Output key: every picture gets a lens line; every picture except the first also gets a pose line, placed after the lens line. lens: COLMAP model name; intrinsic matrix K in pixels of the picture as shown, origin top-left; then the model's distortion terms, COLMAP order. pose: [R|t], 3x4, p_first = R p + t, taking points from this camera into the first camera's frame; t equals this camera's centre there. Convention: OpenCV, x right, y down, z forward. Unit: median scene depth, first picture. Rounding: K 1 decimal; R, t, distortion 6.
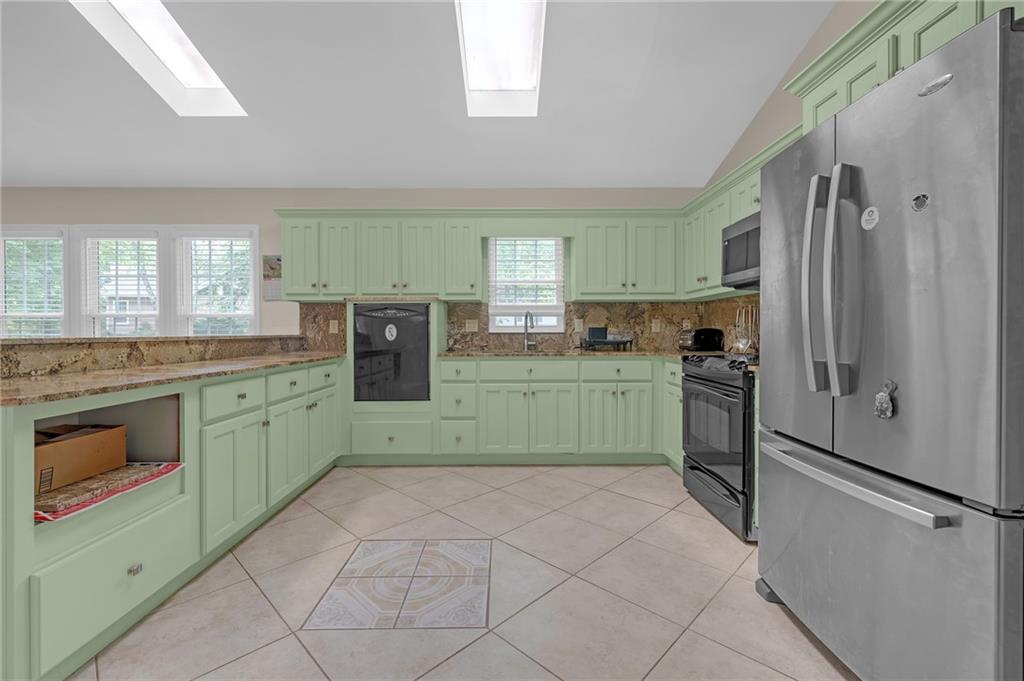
lens RADIAL K [[441.2, 0, 508.5], [0, 441.2, 334.3], [0, 0, 1]] dist [0.000364, 0.000391]
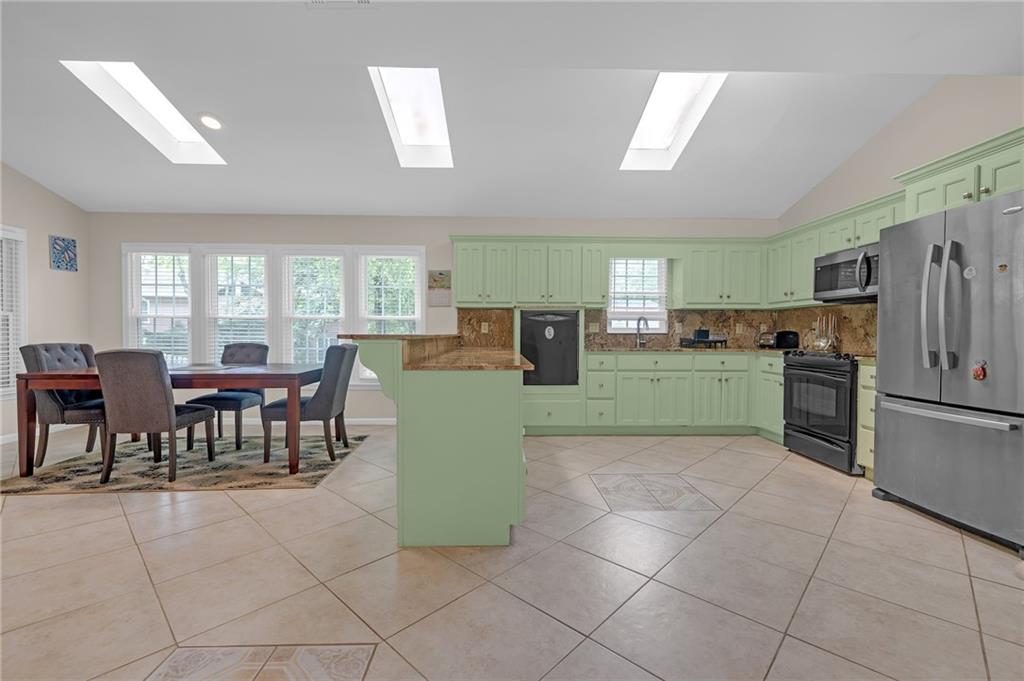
lens RADIAL K [[441.2, 0, 503.0], [0, 441.2, 340.3], [0, 0, 1]] dist [0.000364, 0.000391]
pose [[0.999905, 0.006093, 0.012331, -0.419429], [-0.006243, 0.999907, 0.012161, 0.003687], [-0.012256, -0.012237, 0.999850, -0.300734]]
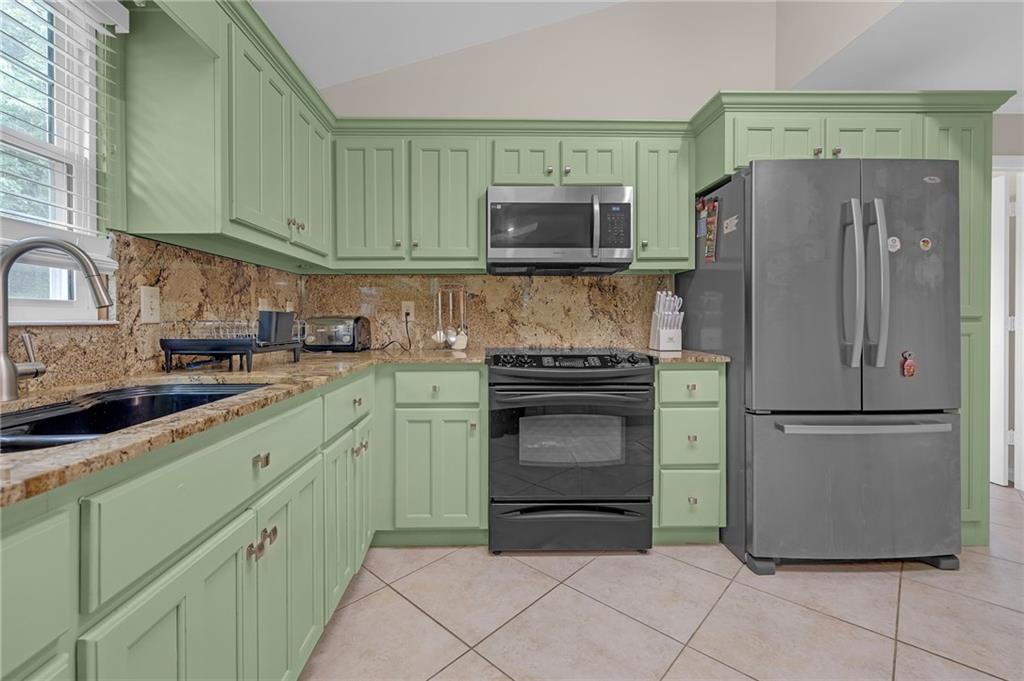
lens RADIAL K [[441.2, 0, 503.0], [0, 441.2, 322.6], [0, 0, 1]] dist [0.000364, 0.000391]
pose [[-0.019938, -0.002278, 0.999799, -0.233981], [0.007713, 0.999967, 0.002432, -0.004615], [-0.999771, 0.007760, -0.019920, 0.845248]]
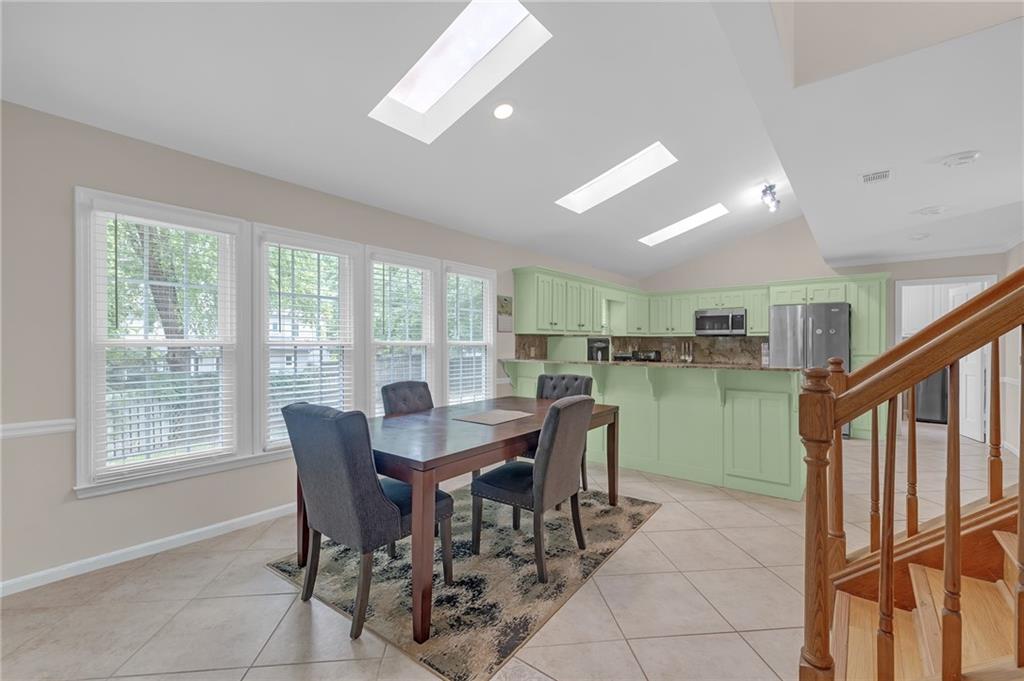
lens RADIAL K [[441.2, 0, 518.5], [0, 441.2, 344.4], [0, 0, 1]] dist [0.000364, 0.000391]
pose [[0.621795, -0.000366, 0.783180, -1.734333], [0.001750, 0.999998, -0.000922, -0.045361], [-0.783178, 0.001944, 0.621794, 0.211679]]
